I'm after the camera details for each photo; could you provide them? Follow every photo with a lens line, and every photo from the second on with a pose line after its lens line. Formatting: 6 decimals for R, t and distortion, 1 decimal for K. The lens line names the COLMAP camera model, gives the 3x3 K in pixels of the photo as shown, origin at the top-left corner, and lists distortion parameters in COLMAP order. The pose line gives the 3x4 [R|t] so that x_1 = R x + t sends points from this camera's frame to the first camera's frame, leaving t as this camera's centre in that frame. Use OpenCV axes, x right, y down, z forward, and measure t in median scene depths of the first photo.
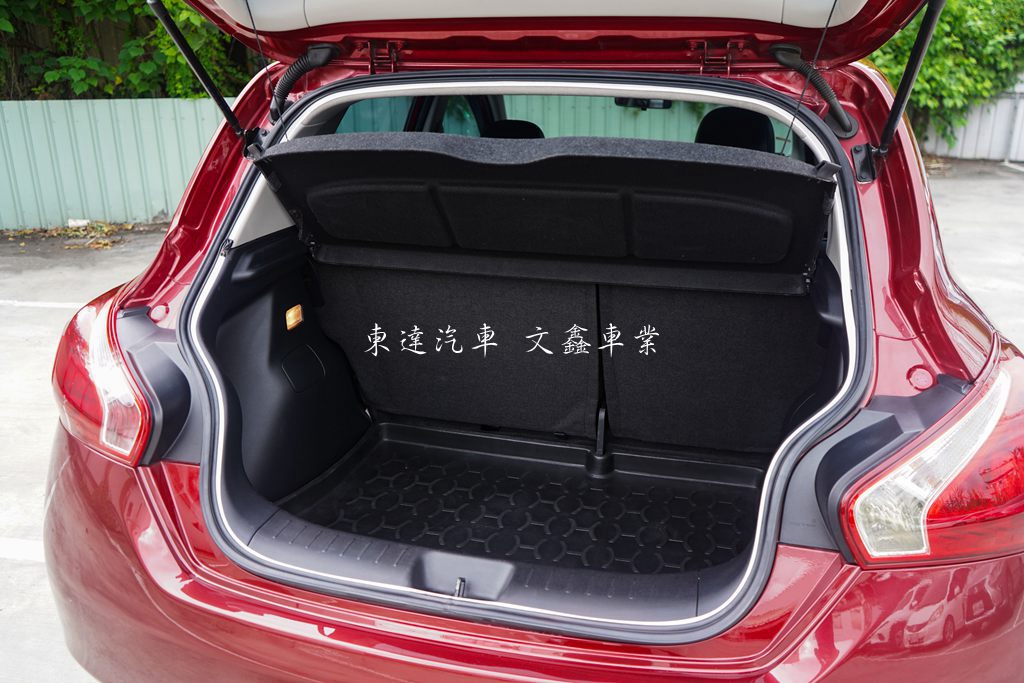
lens RADIAL K [[837.5, 0, 511.6], [0, 837.5, 341.5], [0, 0, 1]] dist [-0.000426, 0.000191]
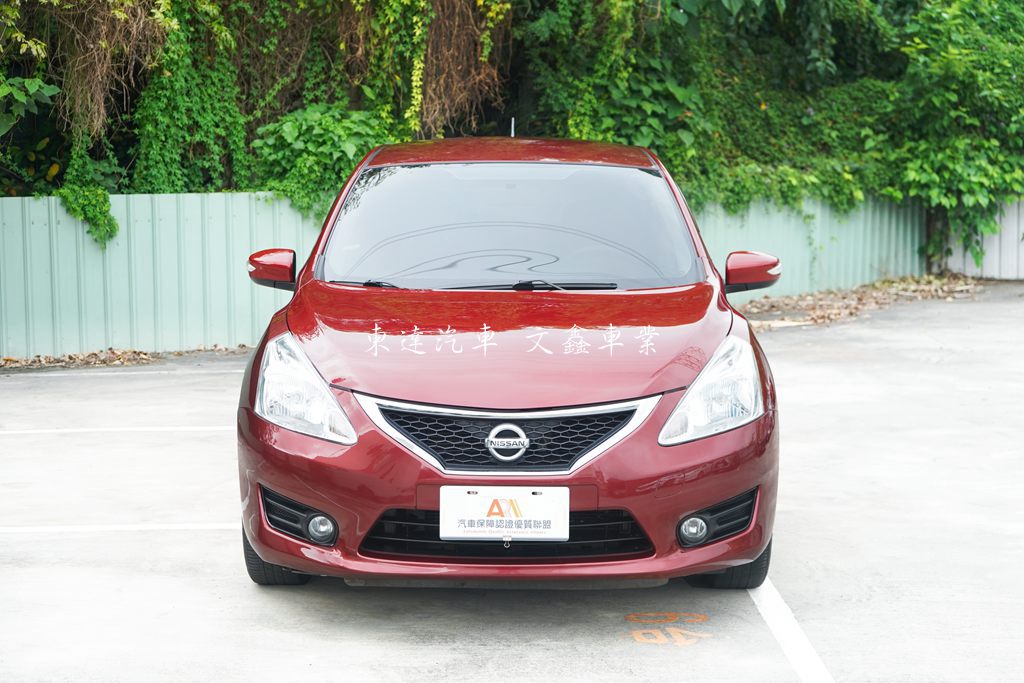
lens RADIAL K [[2048.7, 0, 513.2], [0, 2048.7, 341.3], [0, 0, 1]] dist [-0.077545, 0.000000]
pose [[0.979151, -0.022745, 0.201856, -0.193756], [0.067021, 0.974240, -0.215324, 0.168176], [-0.191758, 0.224363, 0.955453, -0.518810]]
